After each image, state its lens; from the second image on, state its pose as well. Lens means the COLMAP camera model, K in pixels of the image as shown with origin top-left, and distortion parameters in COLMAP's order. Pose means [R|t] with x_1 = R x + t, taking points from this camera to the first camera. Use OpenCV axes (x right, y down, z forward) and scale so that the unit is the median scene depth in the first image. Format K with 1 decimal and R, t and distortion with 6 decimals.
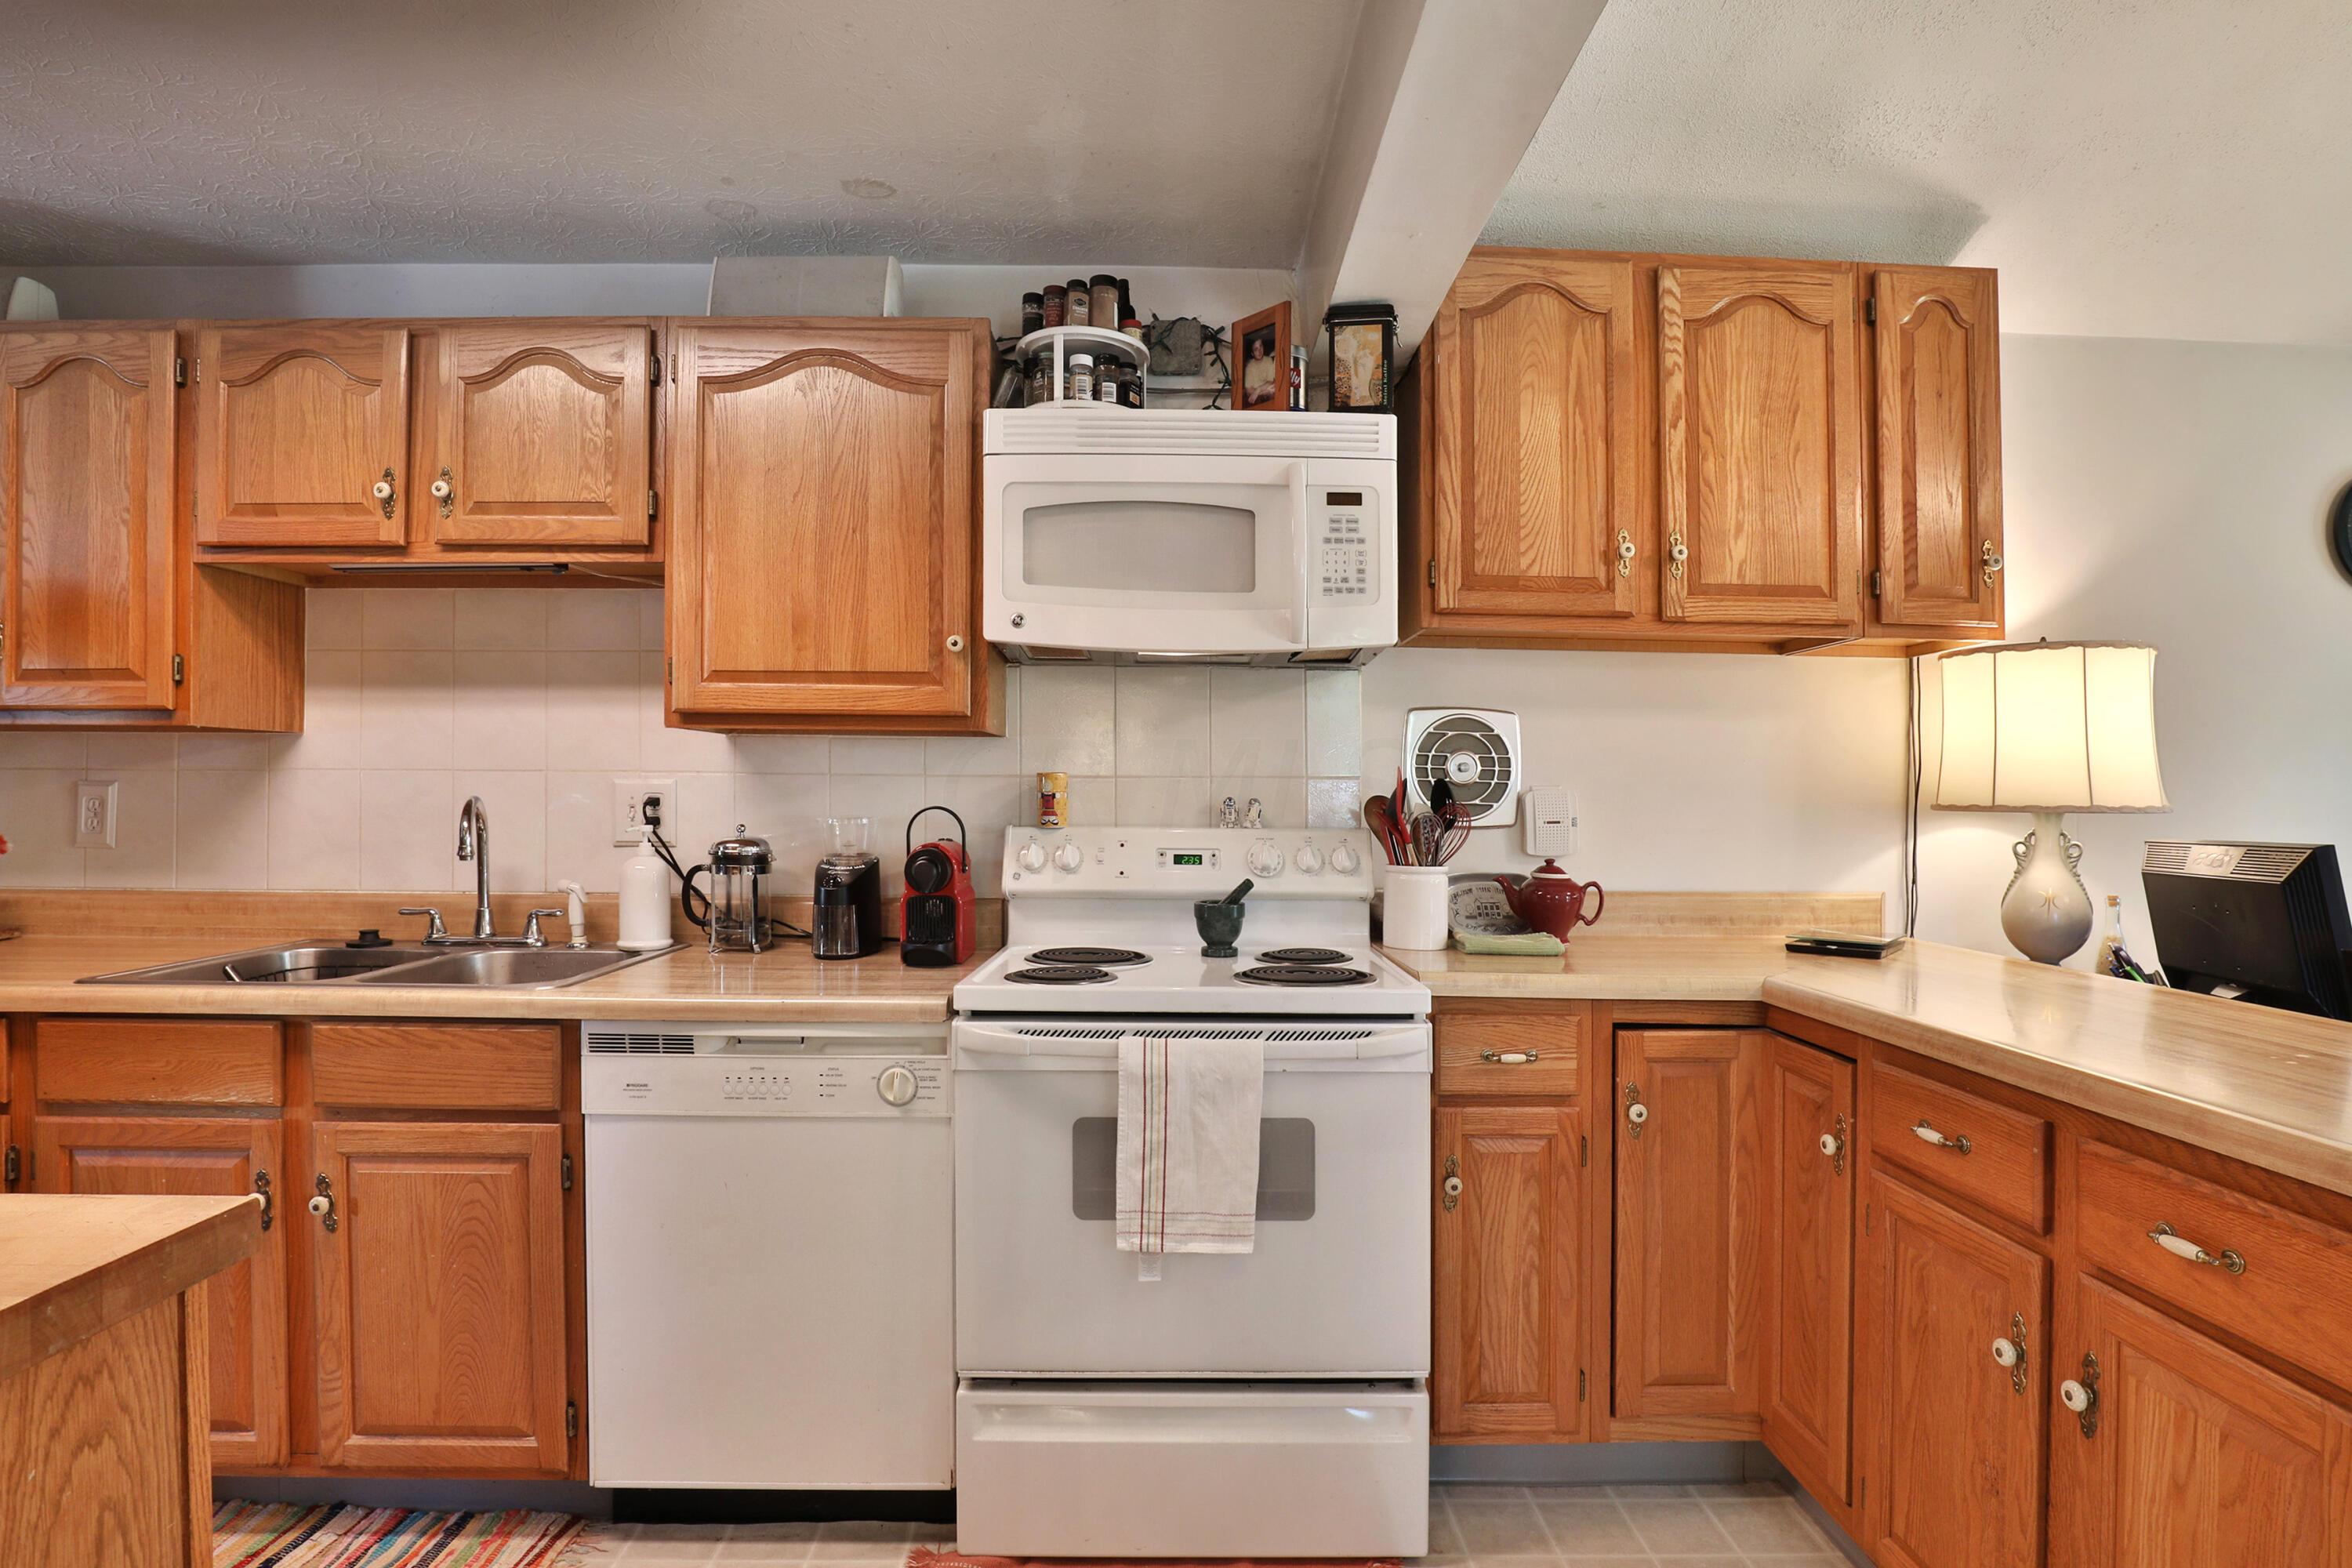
lens RADIAL K [[1167.3, 0, 1186.3], [0, 1167.3, 793.0], [0, 0, 1]] dist [-0.029865, 0.000634]
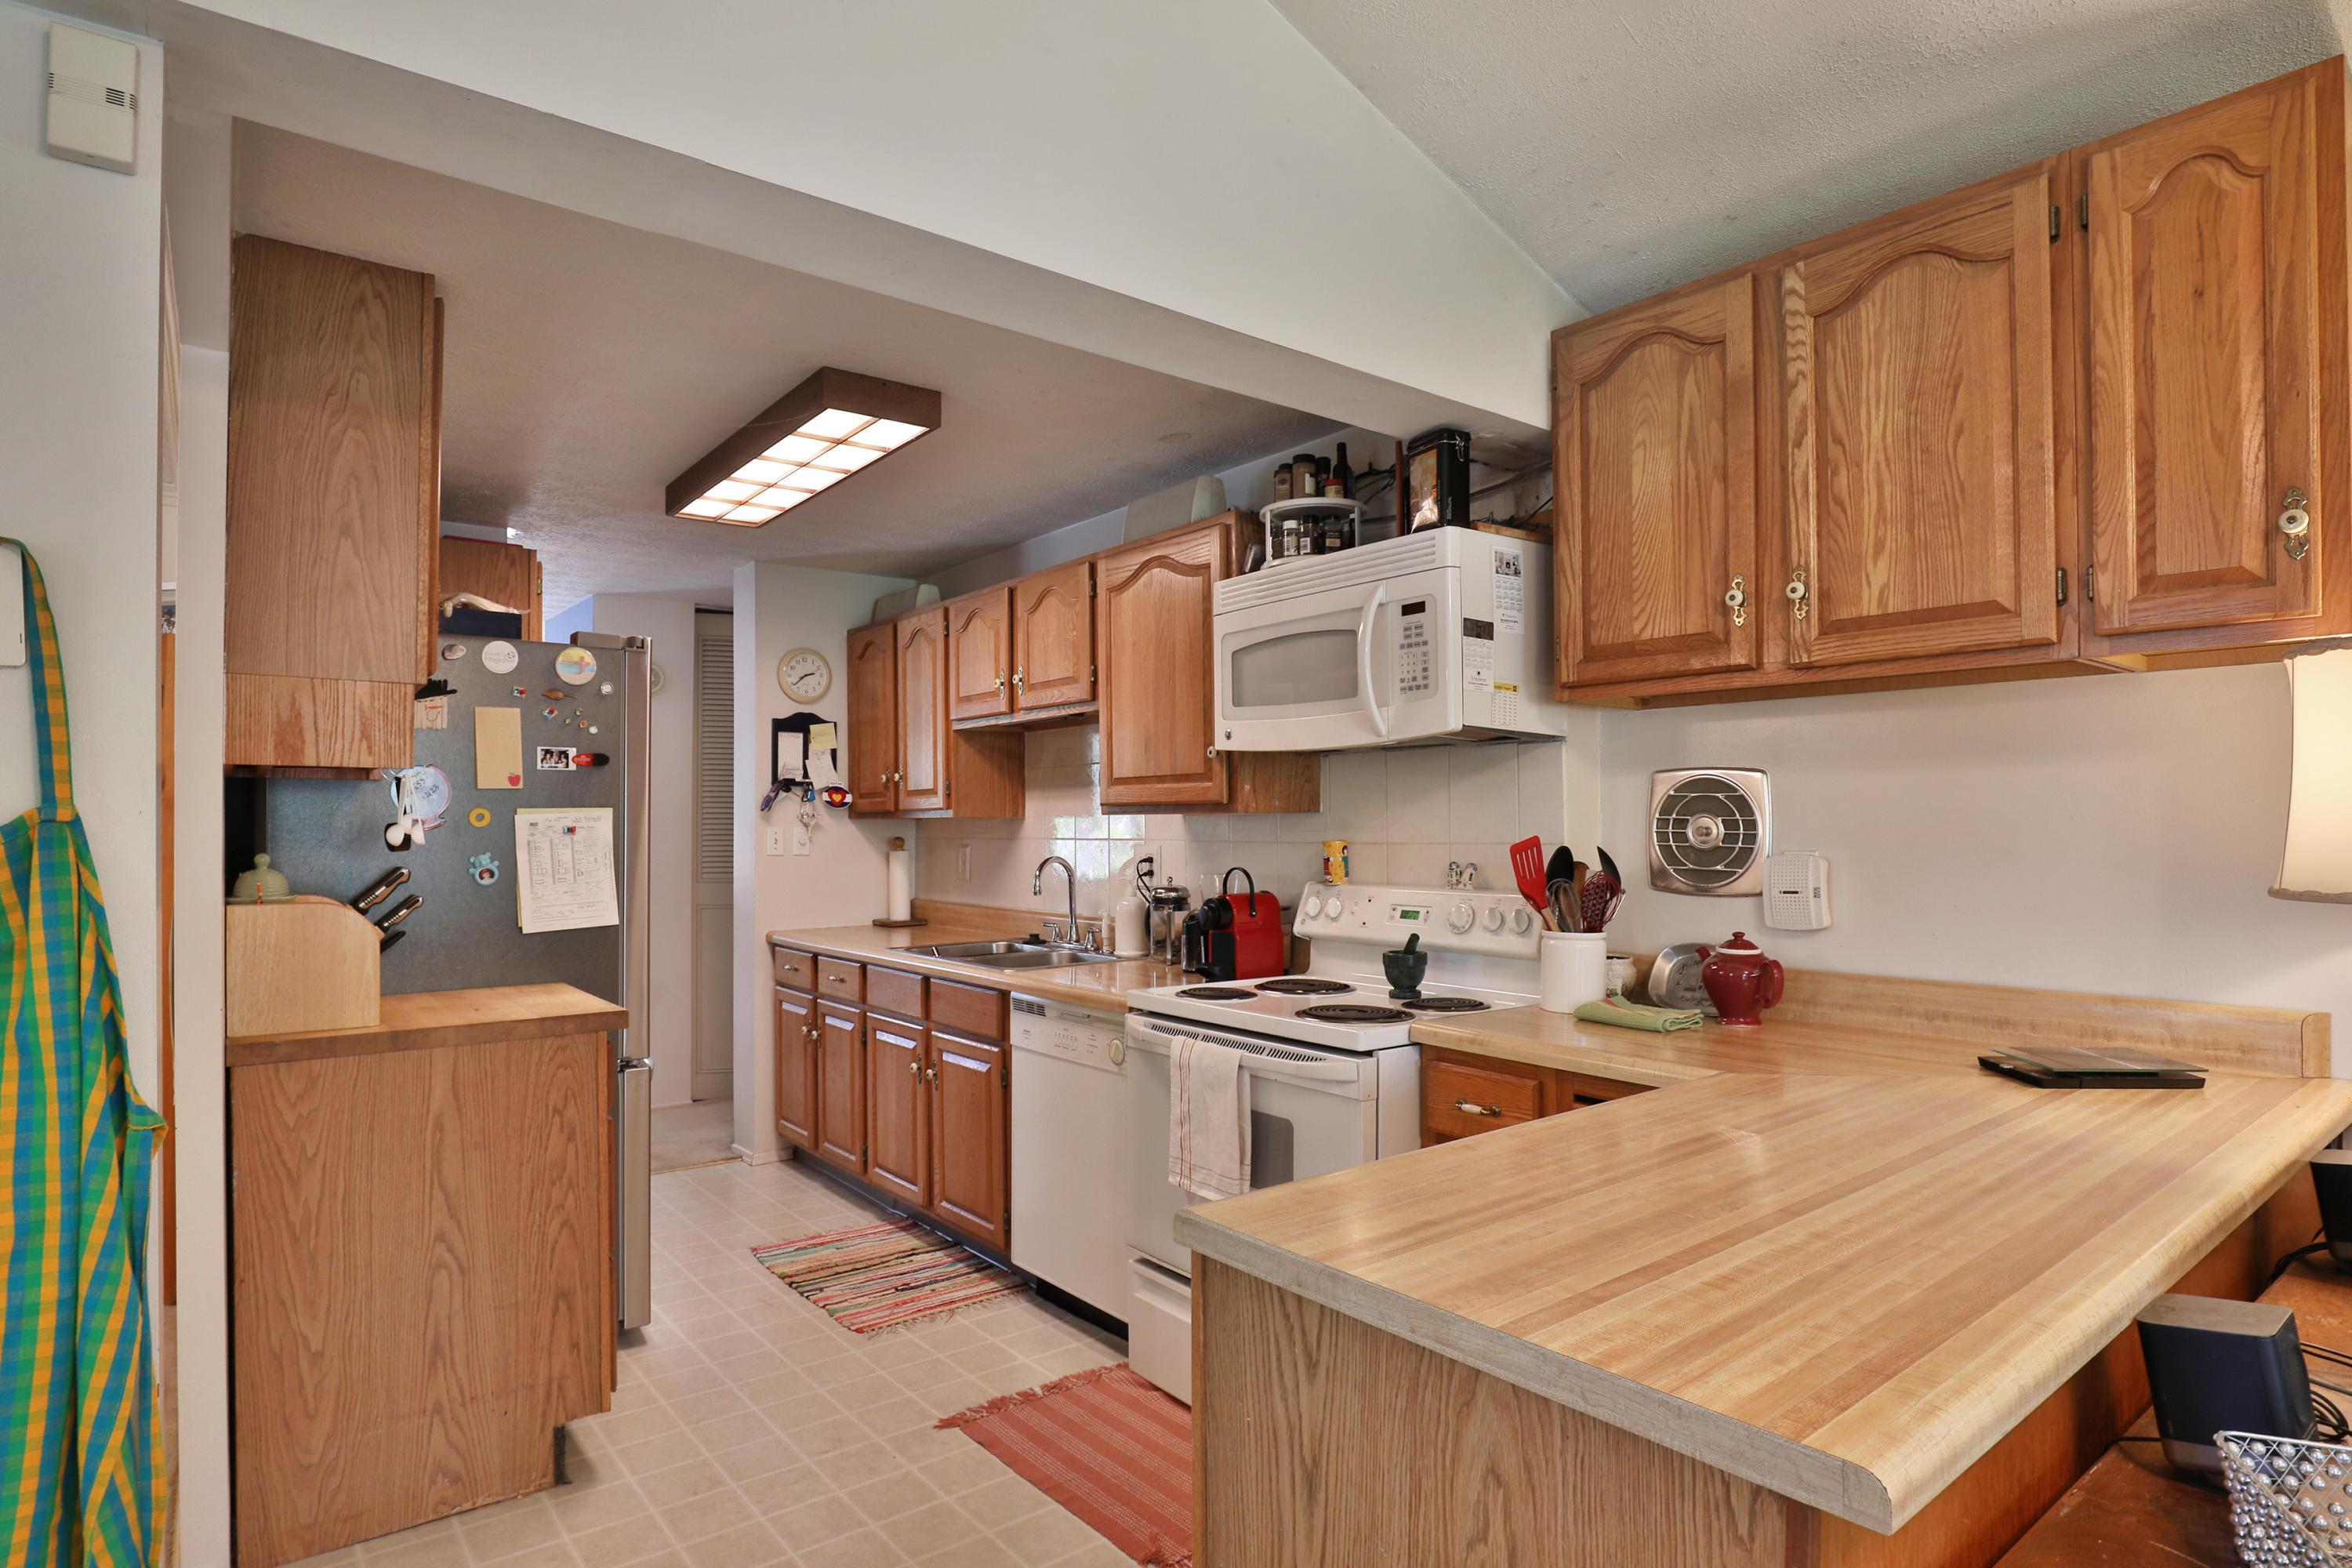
lens RADIAL K [[1267.9, 0, 1218.2], [0, 1267.9, 821.4], [0, 0, 1]] dist [-0.016585, -0.000162]
pose [[0.609237, -0.012000, -0.792897, 0.914176], [0.013936, 0.999893, -0.004425, -0.034678], [0.792866, -0.008354, 0.609339, 0.070483]]
